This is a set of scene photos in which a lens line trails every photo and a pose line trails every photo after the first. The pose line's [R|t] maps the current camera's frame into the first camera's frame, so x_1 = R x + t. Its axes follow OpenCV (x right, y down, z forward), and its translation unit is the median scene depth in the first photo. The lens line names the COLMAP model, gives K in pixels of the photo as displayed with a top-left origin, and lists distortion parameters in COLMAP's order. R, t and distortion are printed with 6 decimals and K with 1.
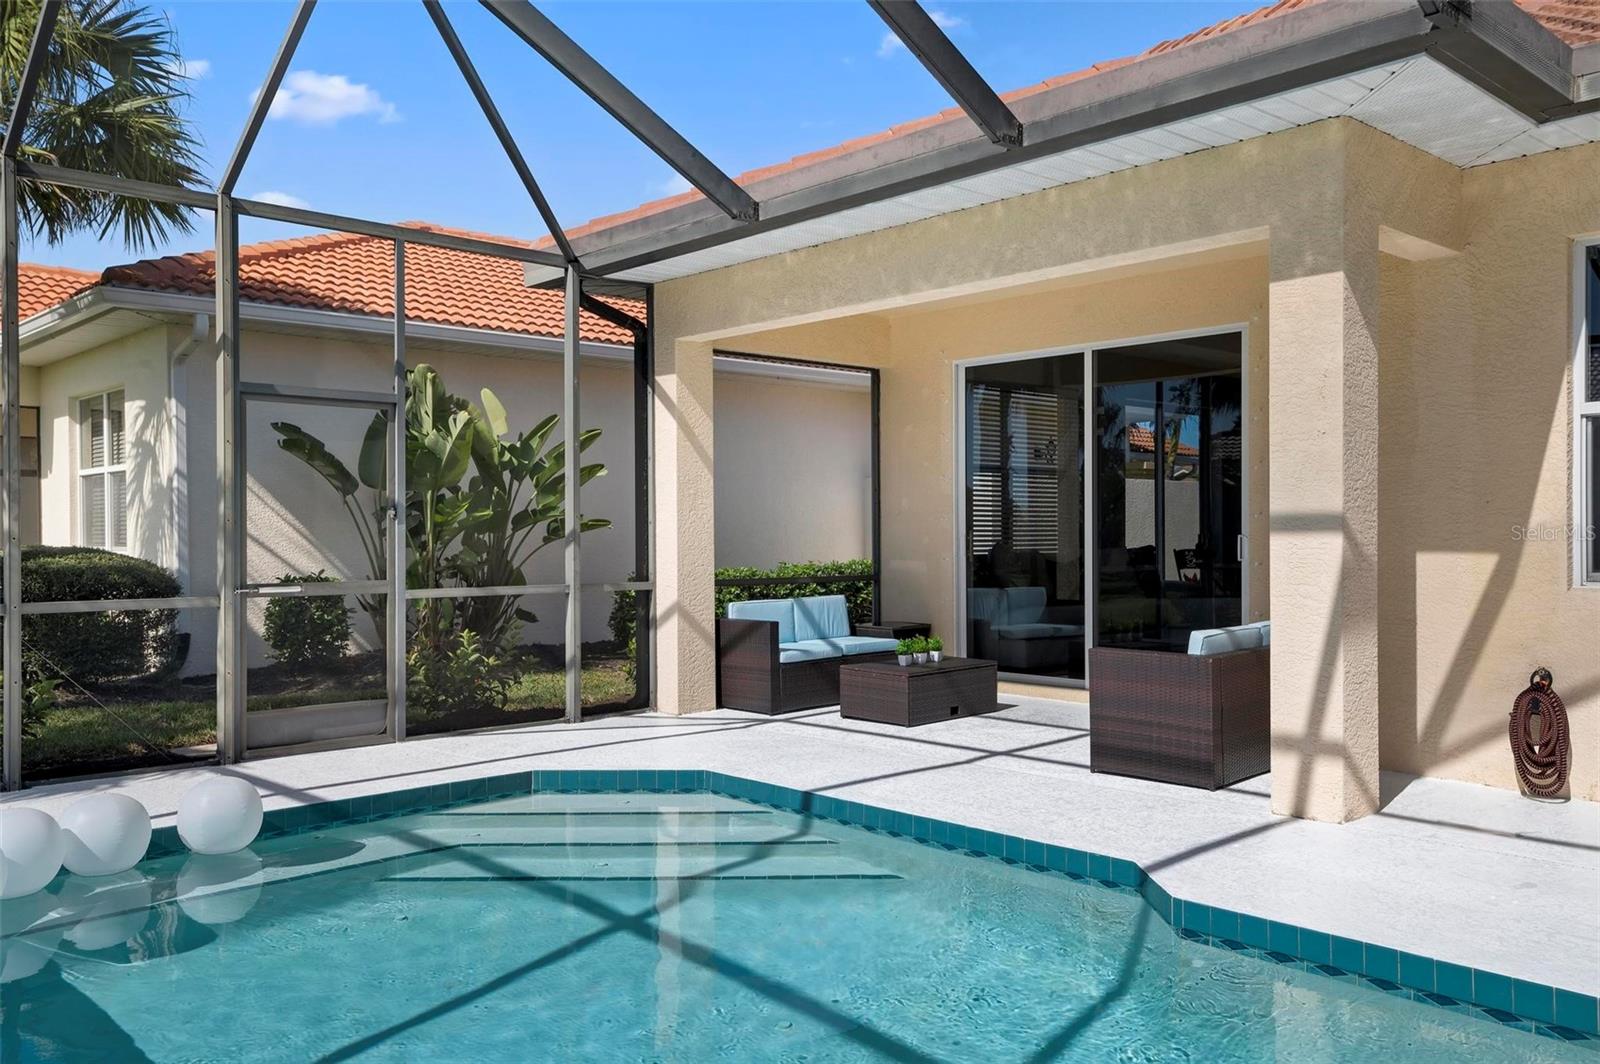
lens RADIAL K [[1295.2, 0, 800.0], [0, 1295.2, 532.0], [0, 0, 1]] dist [0.045898, 0.000222]
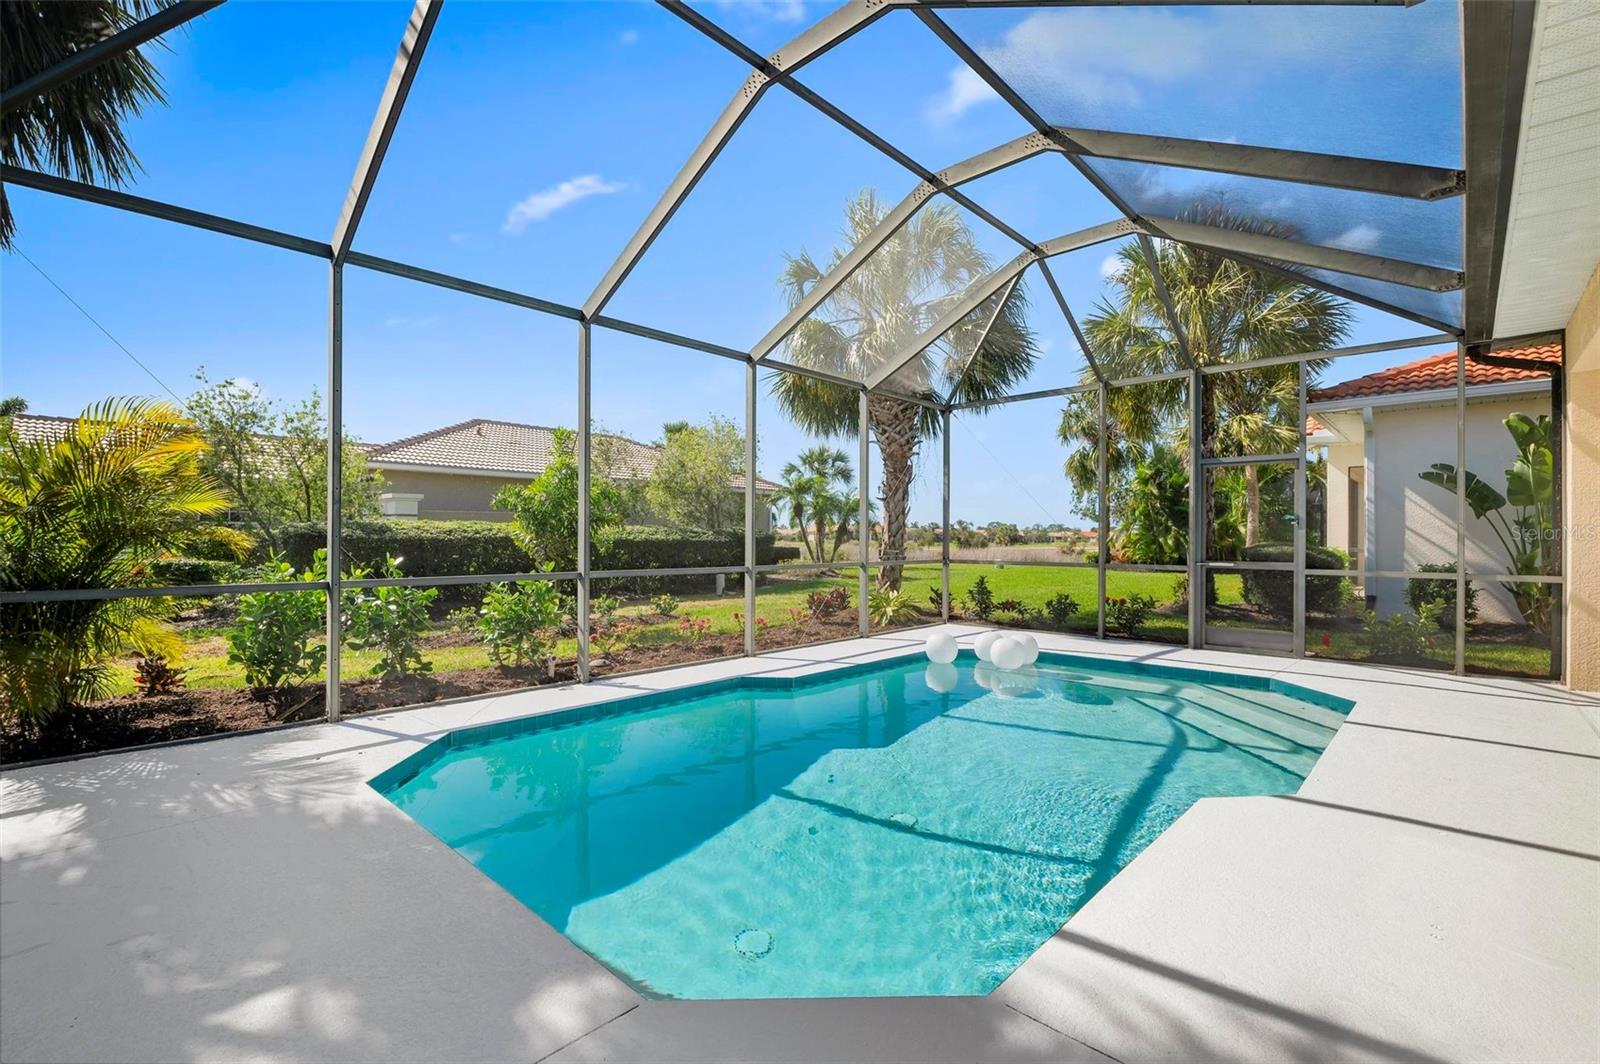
lens RADIAL K [[699.2, 0, 800.8], [0, 699.2, 536.4], [0, 0, 1]] dist [-0.000940, -0.000082]
pose [[0.062442, 0.001212, -0.998048, 0.499488], [-0.001878, 0.999998, 0.001096, 0.001931], [0.998047, 0.001806, 0.062444, 0.262477]]
